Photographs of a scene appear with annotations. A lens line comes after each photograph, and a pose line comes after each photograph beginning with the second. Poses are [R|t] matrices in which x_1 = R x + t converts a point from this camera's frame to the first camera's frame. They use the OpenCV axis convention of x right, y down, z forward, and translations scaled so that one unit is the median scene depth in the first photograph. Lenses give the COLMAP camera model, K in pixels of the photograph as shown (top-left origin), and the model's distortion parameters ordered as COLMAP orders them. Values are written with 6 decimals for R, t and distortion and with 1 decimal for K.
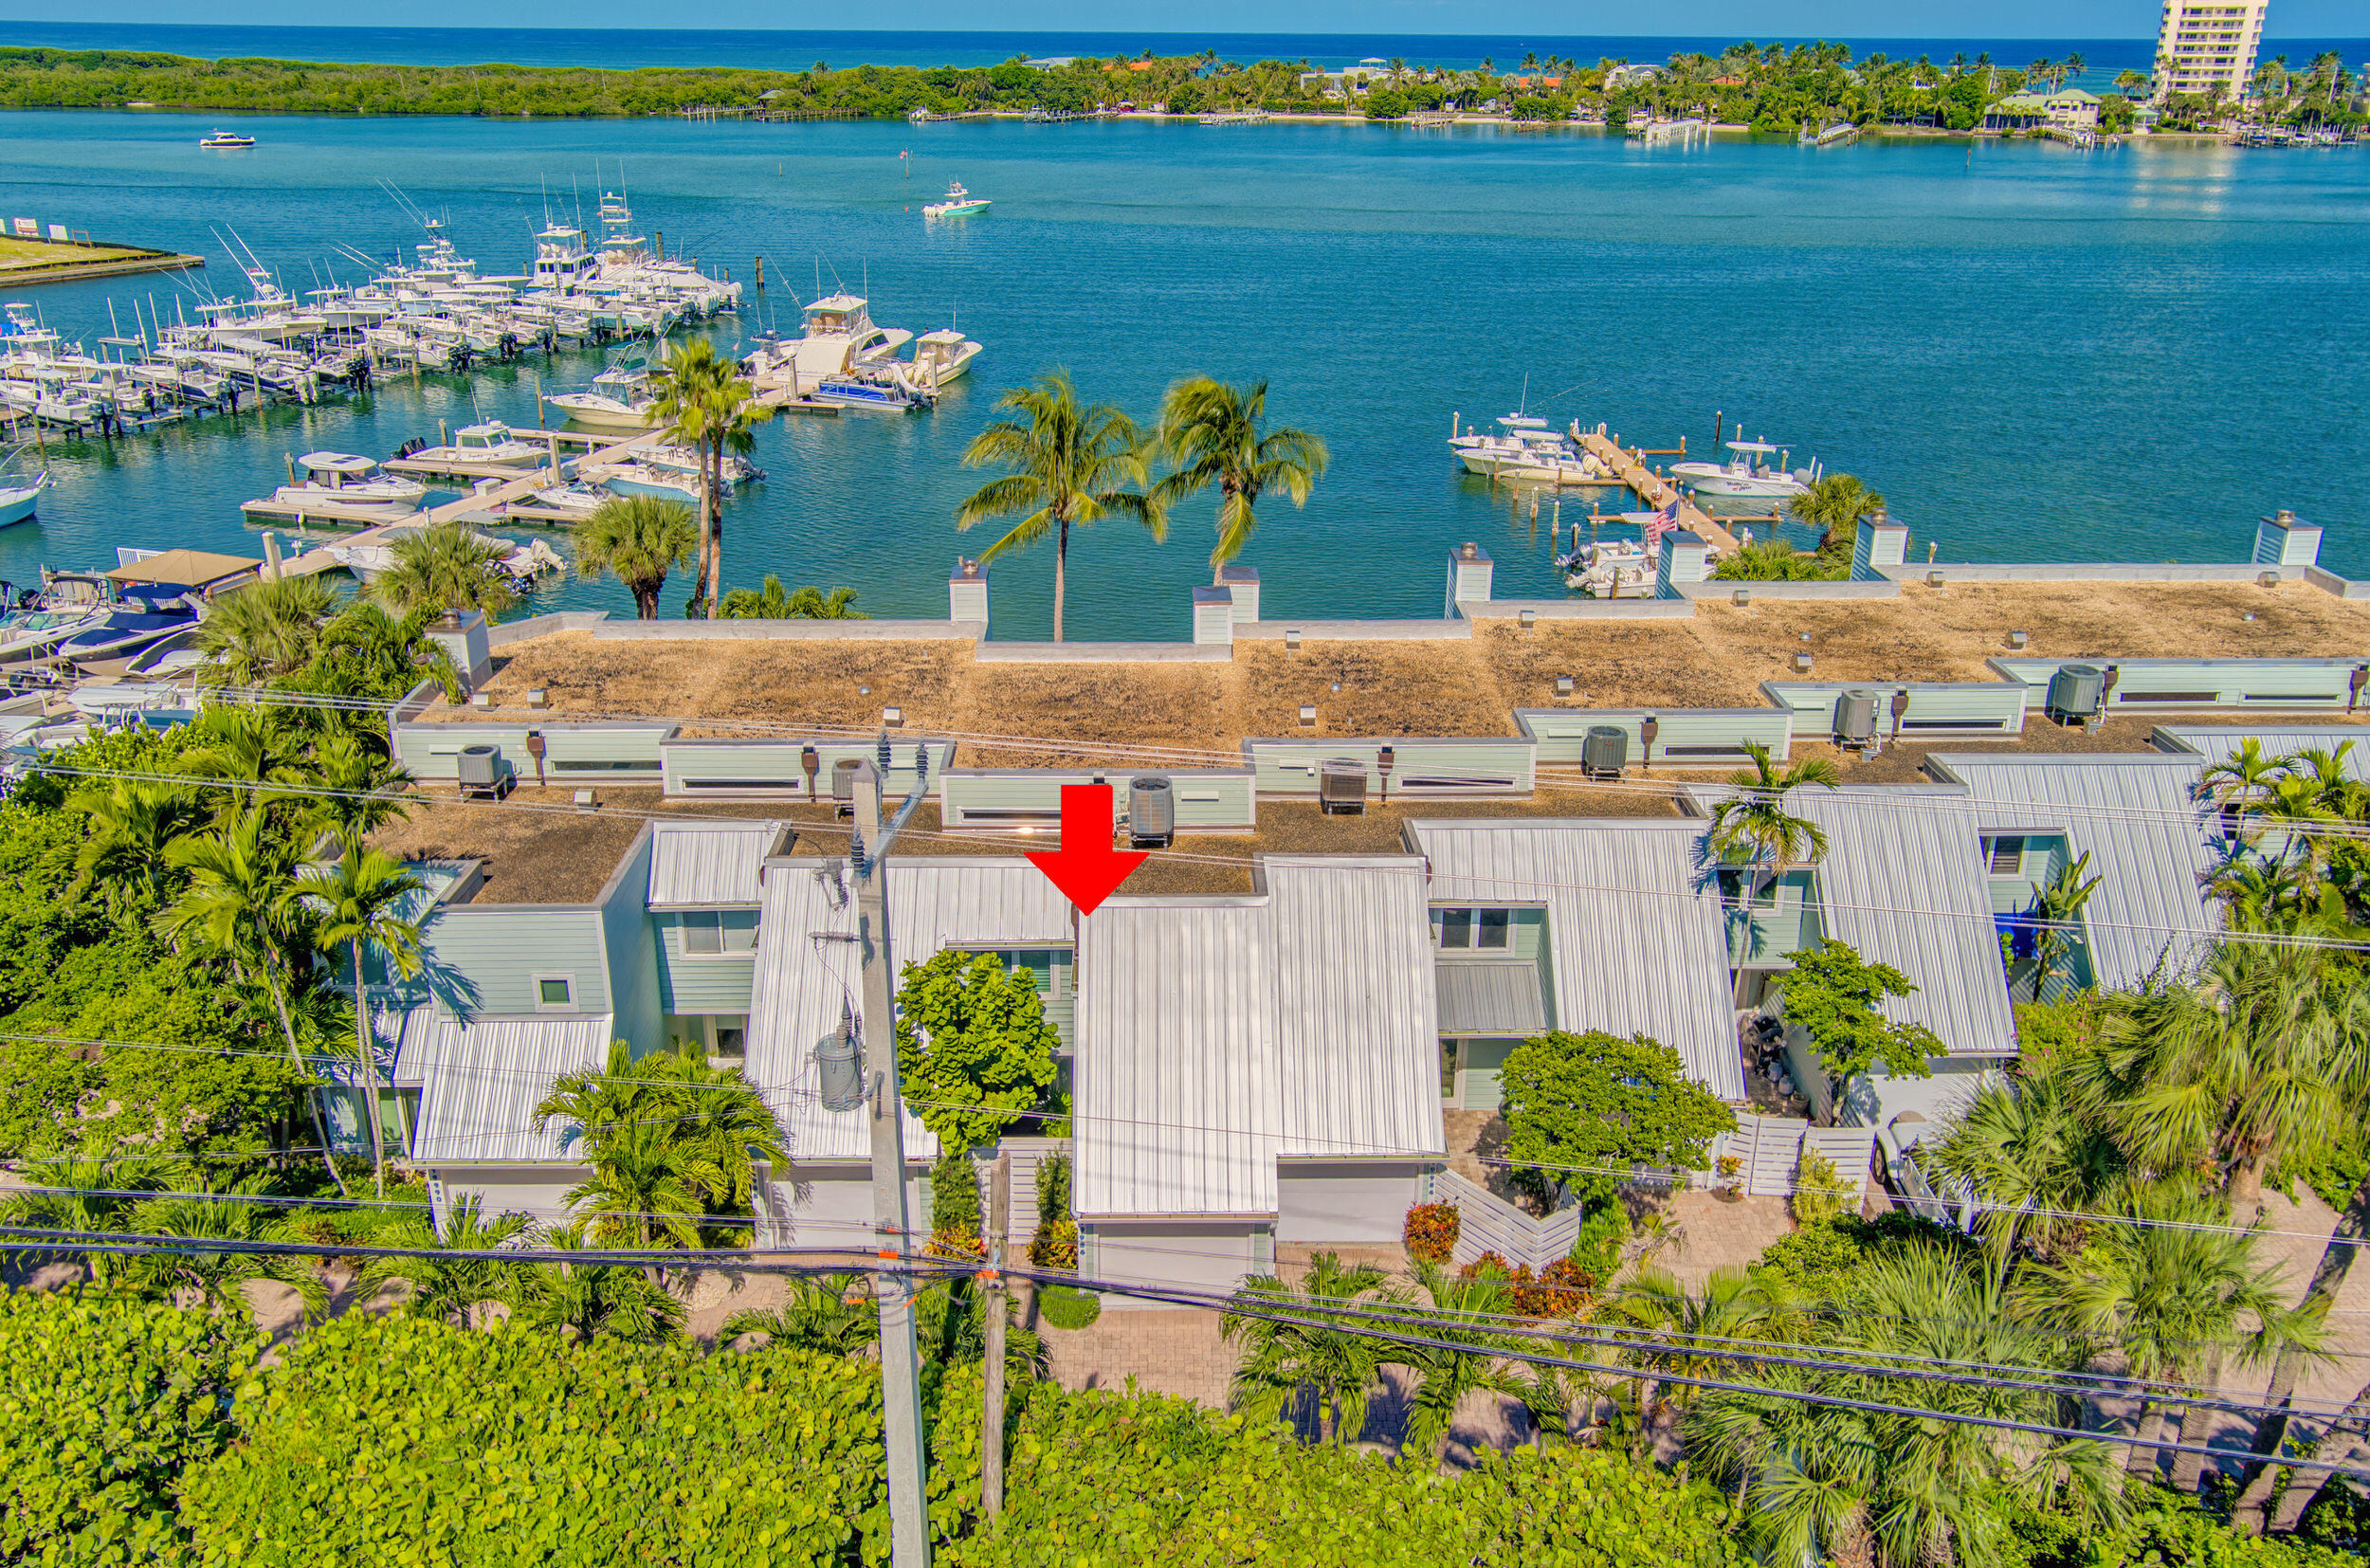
lens RADIAL K [[1916.2, 0, 1217.9], [0, 1916.2, 788.7], [0, 0, 1]] dist [-0.001672, 0.032431]
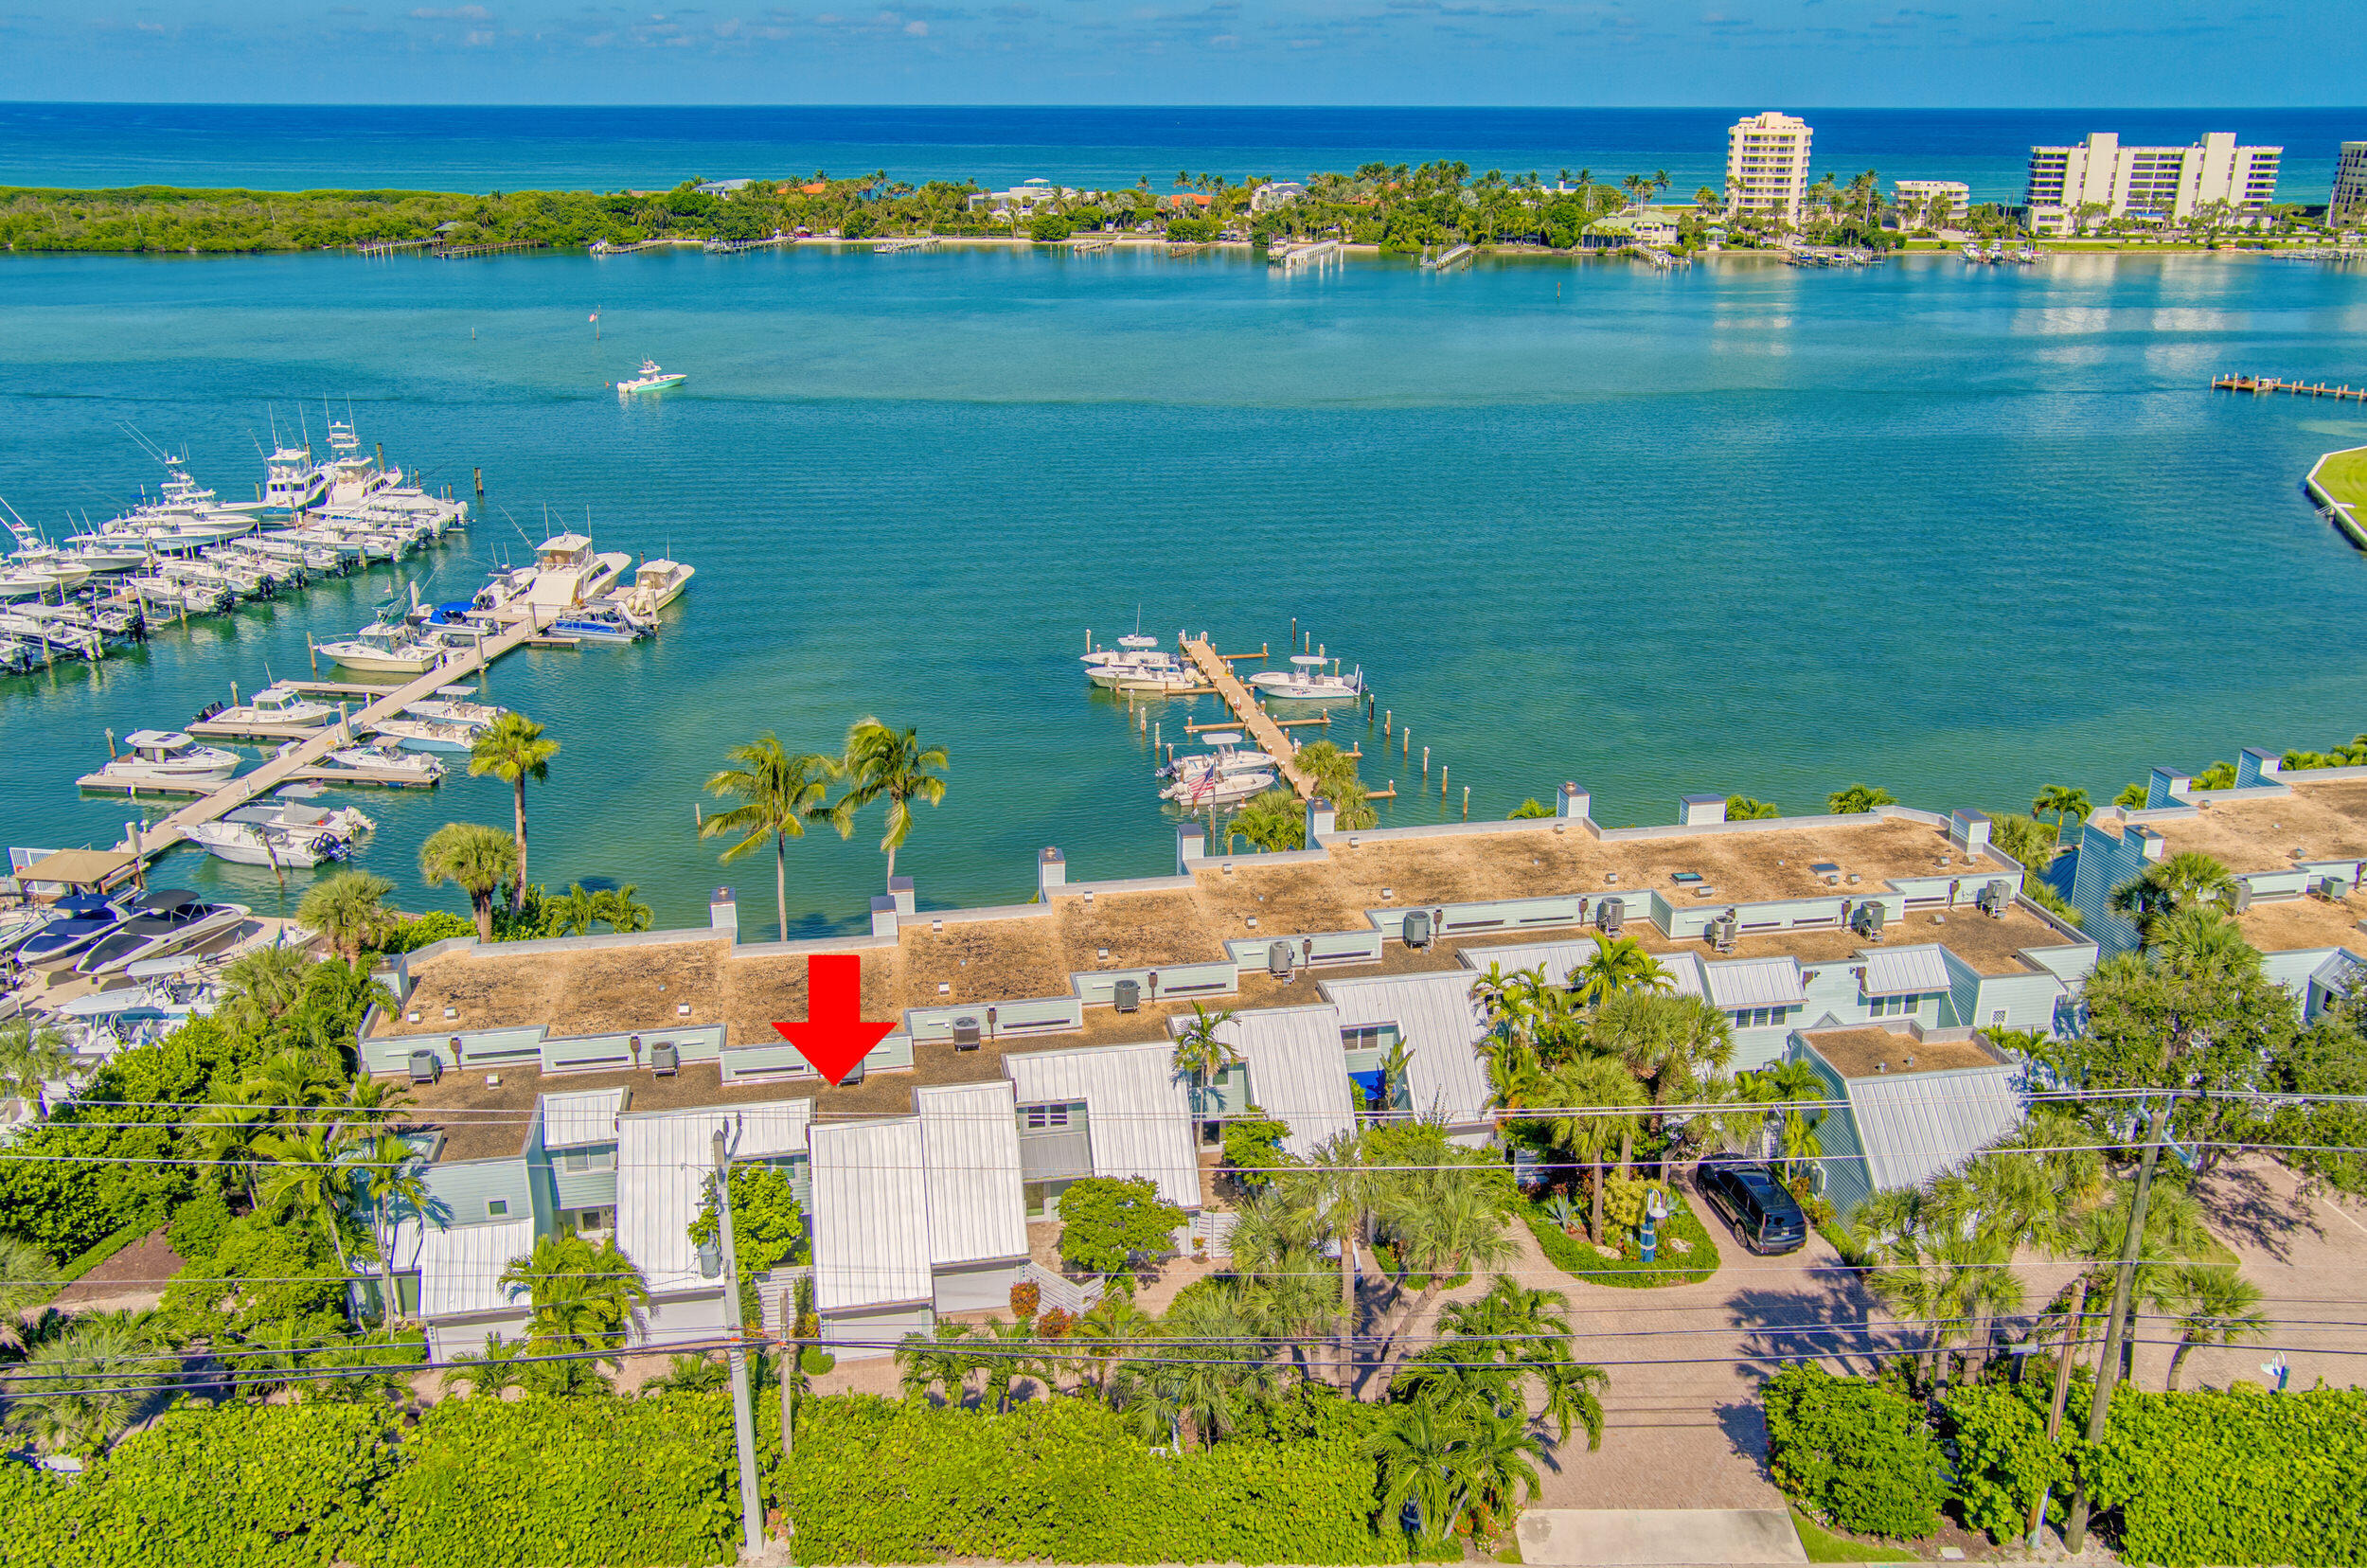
lens RADIAL K [[1913.9, 0, 1216.4], [0, 1913.9, 788.7], [0, 0, 1]] dist [-0.001672, 0.032431]
pose [[0.987465, -0.059467, 0.146209, 0.021228], [0.063378, 0.997742, -0.022231, -0.070103], [-0.144557, 0.031219, 0.989004, -0.294178]]
